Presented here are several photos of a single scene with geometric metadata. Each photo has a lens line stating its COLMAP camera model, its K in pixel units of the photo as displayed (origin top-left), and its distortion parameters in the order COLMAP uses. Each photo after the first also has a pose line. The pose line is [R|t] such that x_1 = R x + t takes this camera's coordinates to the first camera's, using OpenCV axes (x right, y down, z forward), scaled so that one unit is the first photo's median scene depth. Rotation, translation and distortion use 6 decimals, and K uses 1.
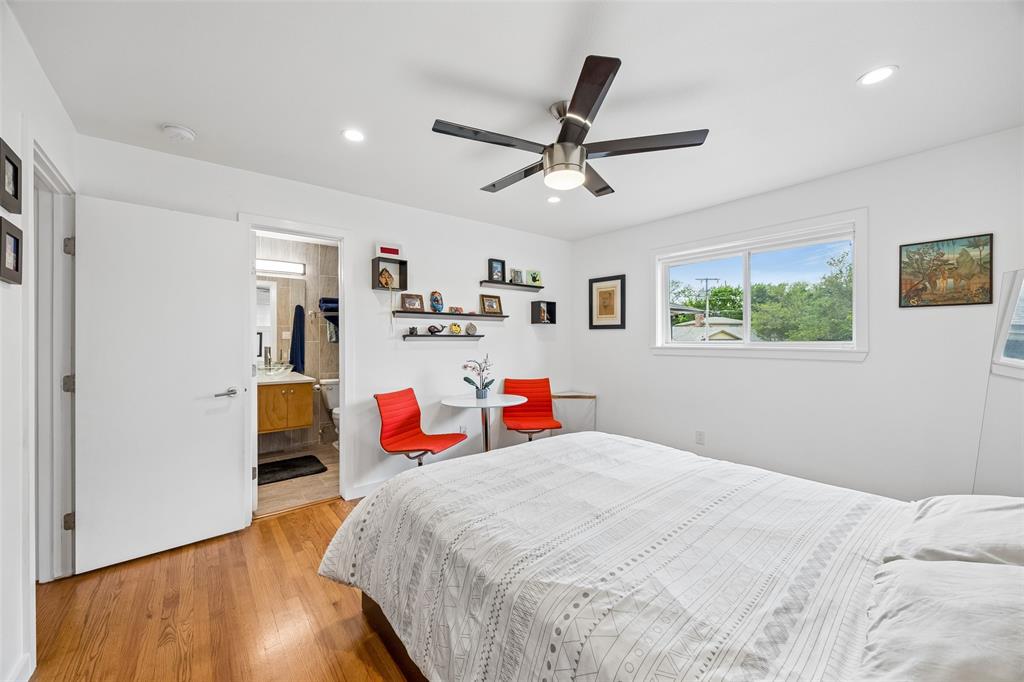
lens RADIAL K [[392.1, 0, 506.5], [0, 392.1, 338.3], [0, 0, 1]] dist [-0.000961, 0.000158]
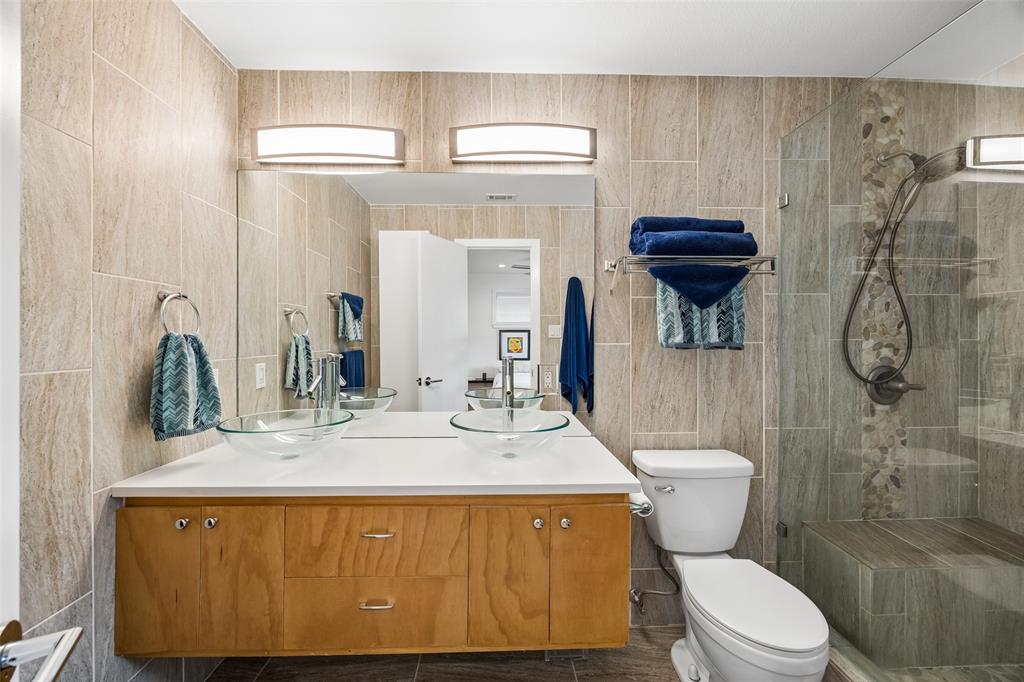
lens RADIAL K [[392.1, 0, 507.1], [0, 392.1, 338.6], [0, 0, 1]] dist [-0.000961, 0.000158]
pose [[0.800545, 0.000052, -0.599273, -0.360238], [0.002143, 0.999993, 0.002949, 0.002000], [0.599269, -0.003645, 0.800540, 0.657349]]
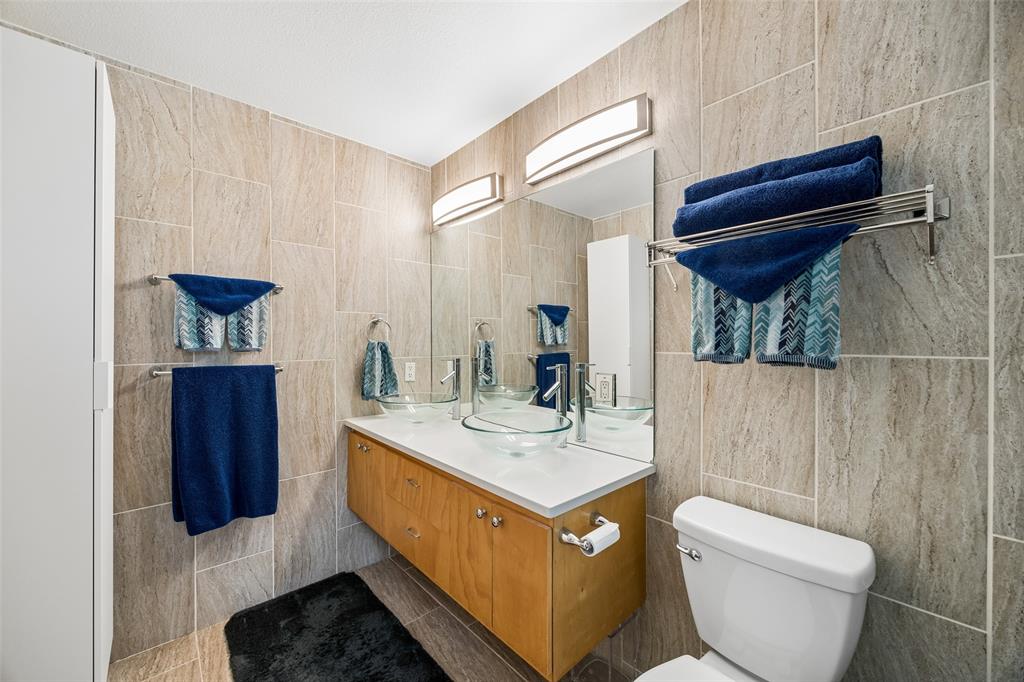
lens RADIAL K [[392.1, 0, 503.7], [0, 392.1, 343.9], [0, 0, 1]] dist [-0.000961, 0.000158]
pose [[0.053757, 0.008271, -0.998520, -0.218546], [0.003254, 0.999959, 0.008459, -0.001575], [0.998549, -0.003704, 0.053728, 0.869159]]
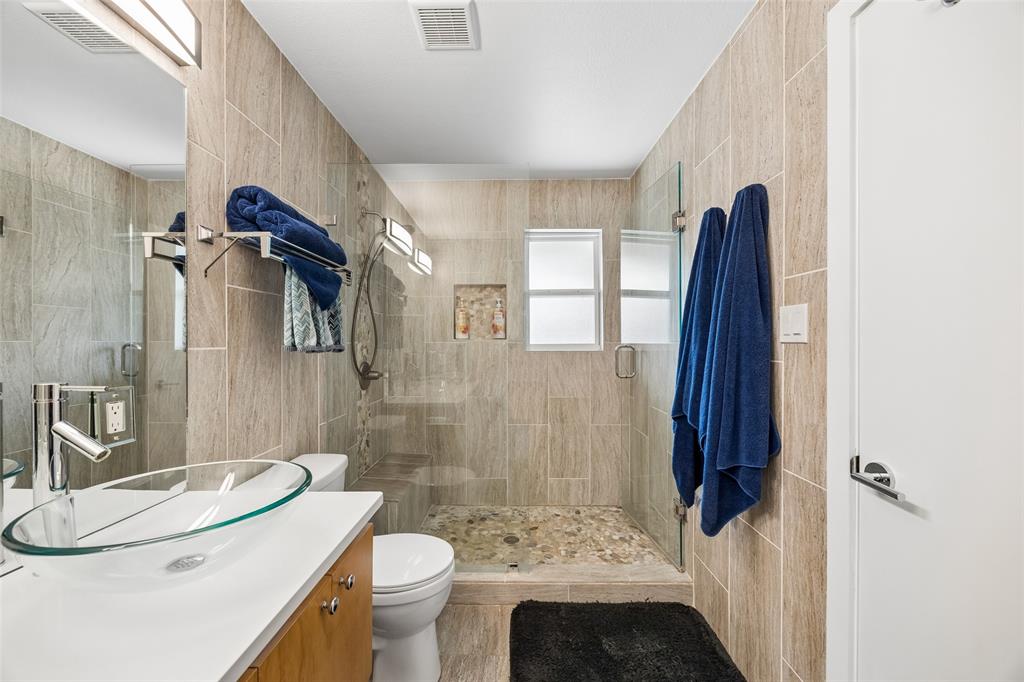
lens RADIAL K [[392.1, 0, 511.7], [0, 392.1, 344.5], [0, 0, 1]] dist [-0.000961, 0.000158]
pose [[0.624700, -0.005964, 0.780842, -0.578401], [0.001560, 0.999978, 0.006389, 0.004219], [-0.780863, -0.002774, 0.624696, 0.698505]]
